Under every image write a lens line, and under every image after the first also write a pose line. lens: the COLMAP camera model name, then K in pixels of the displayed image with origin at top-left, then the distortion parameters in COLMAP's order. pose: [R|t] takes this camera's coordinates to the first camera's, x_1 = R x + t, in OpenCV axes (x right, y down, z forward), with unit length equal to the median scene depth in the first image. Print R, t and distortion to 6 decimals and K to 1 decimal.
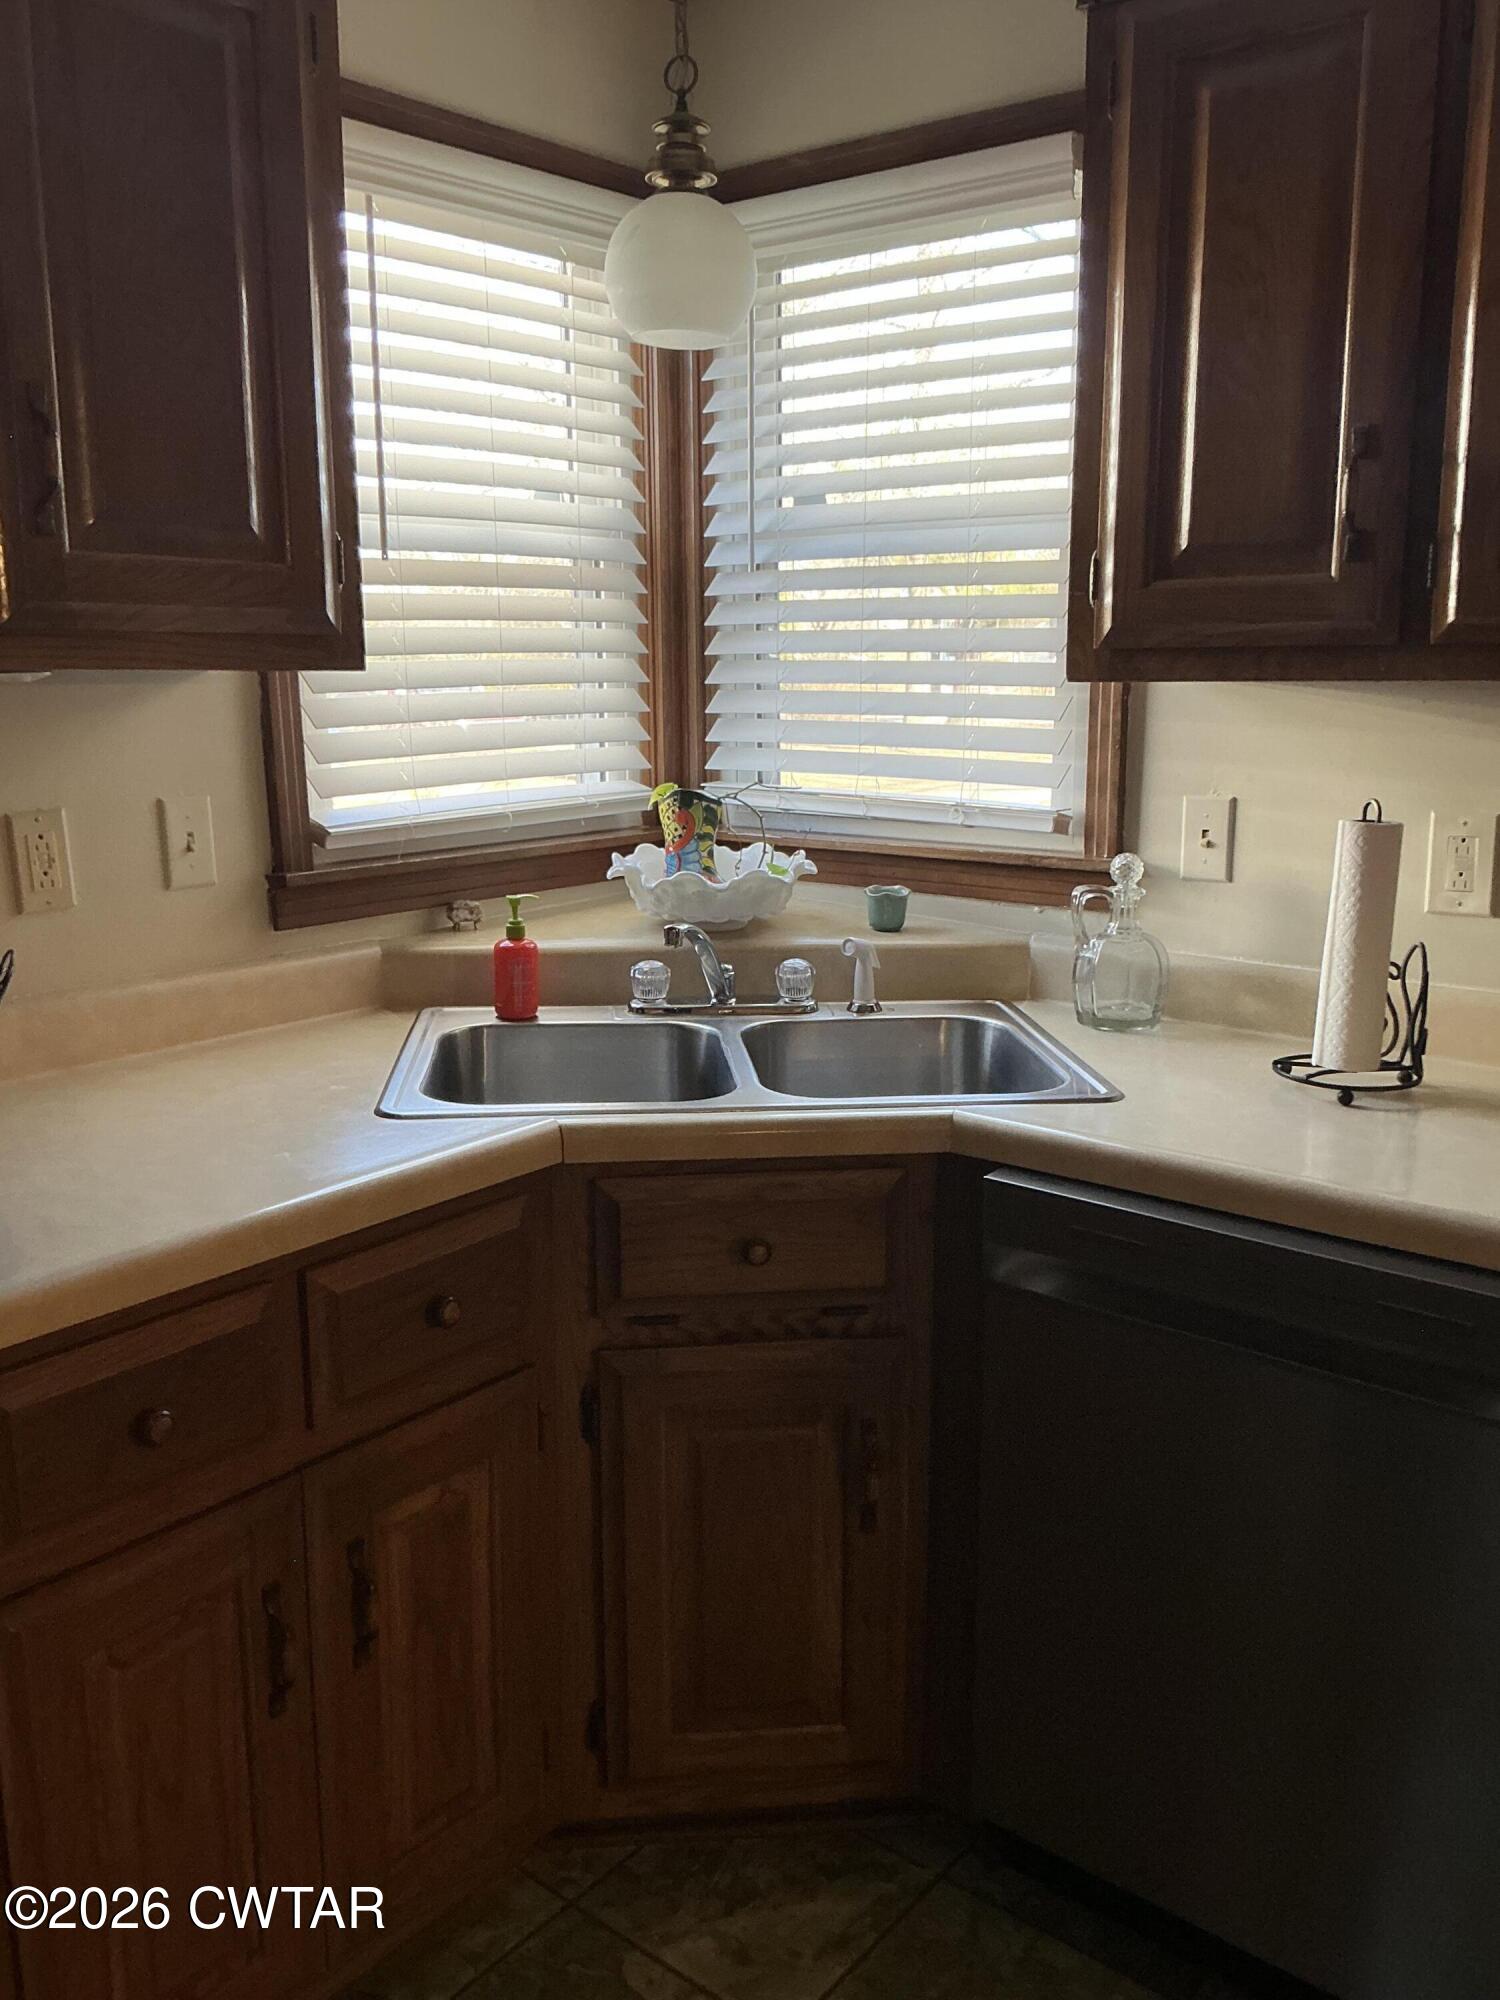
lens RADIAL K [[1624.0, 0, 756.2], [0, 1624.0, 1001.7], [0, 0, 1]] dist [0.127427, -0.279972]
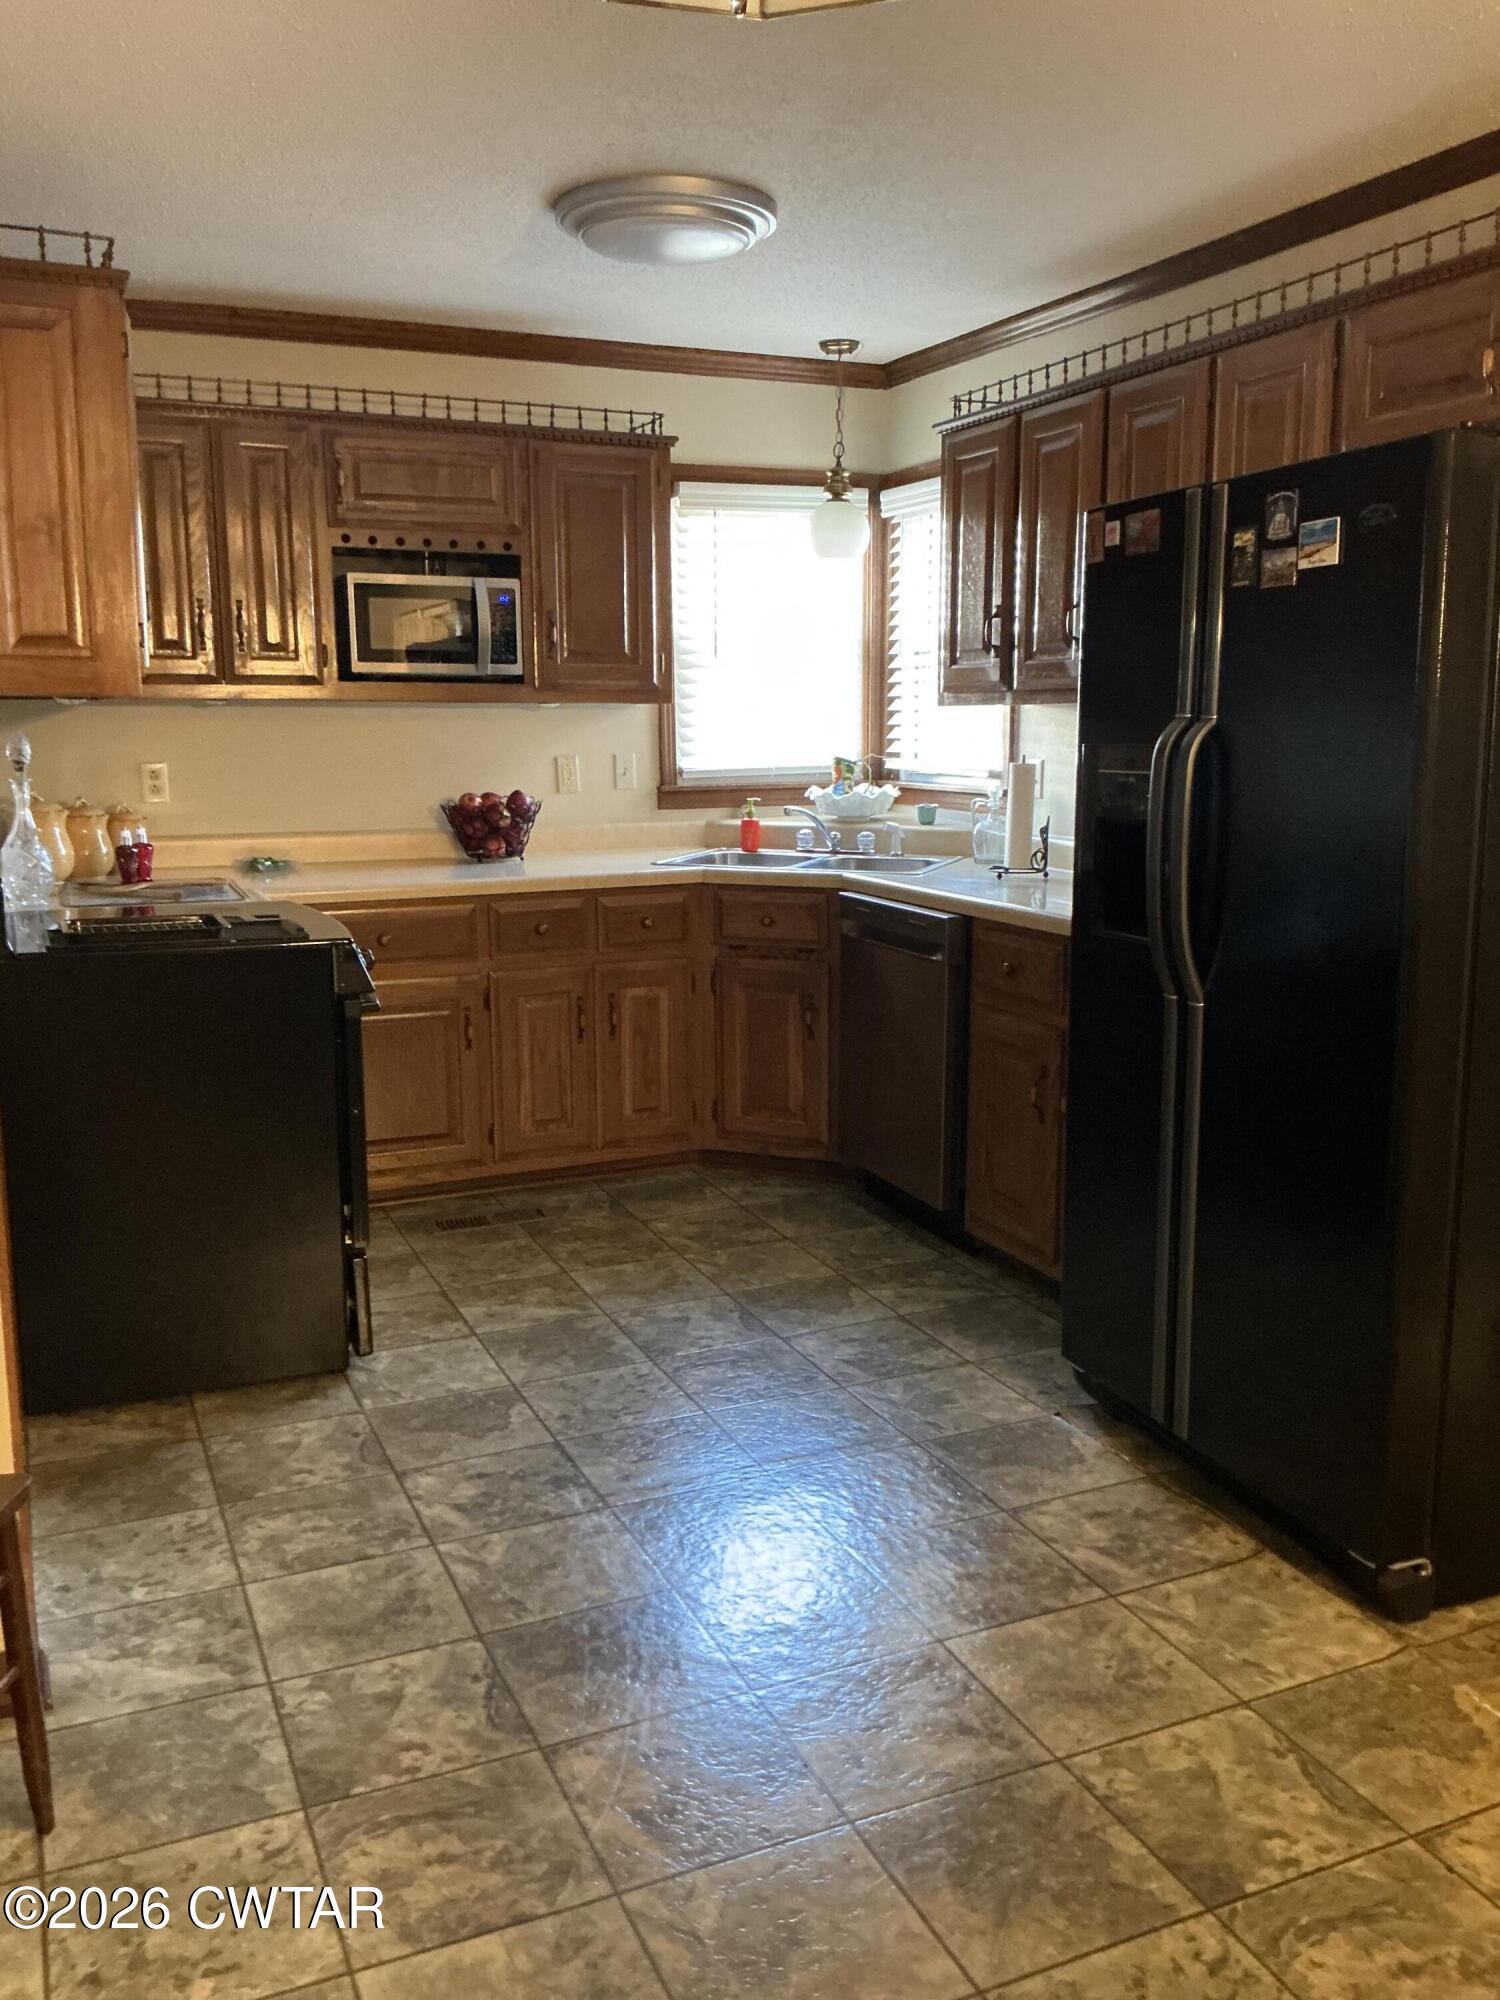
lens RADIAL K [[1624.0, 0, 756.2], [0, 1624.0, 1001.7], [0, 0, 1]] dist [0.127427, -0.279972]
pose [[0.892231, 0.079616, -0.444505, 1.073245], [-0.088989, 0.996033, -0.000221, 0.261907], [0.442724, 0.039753, 0.895776, -1.260701]]
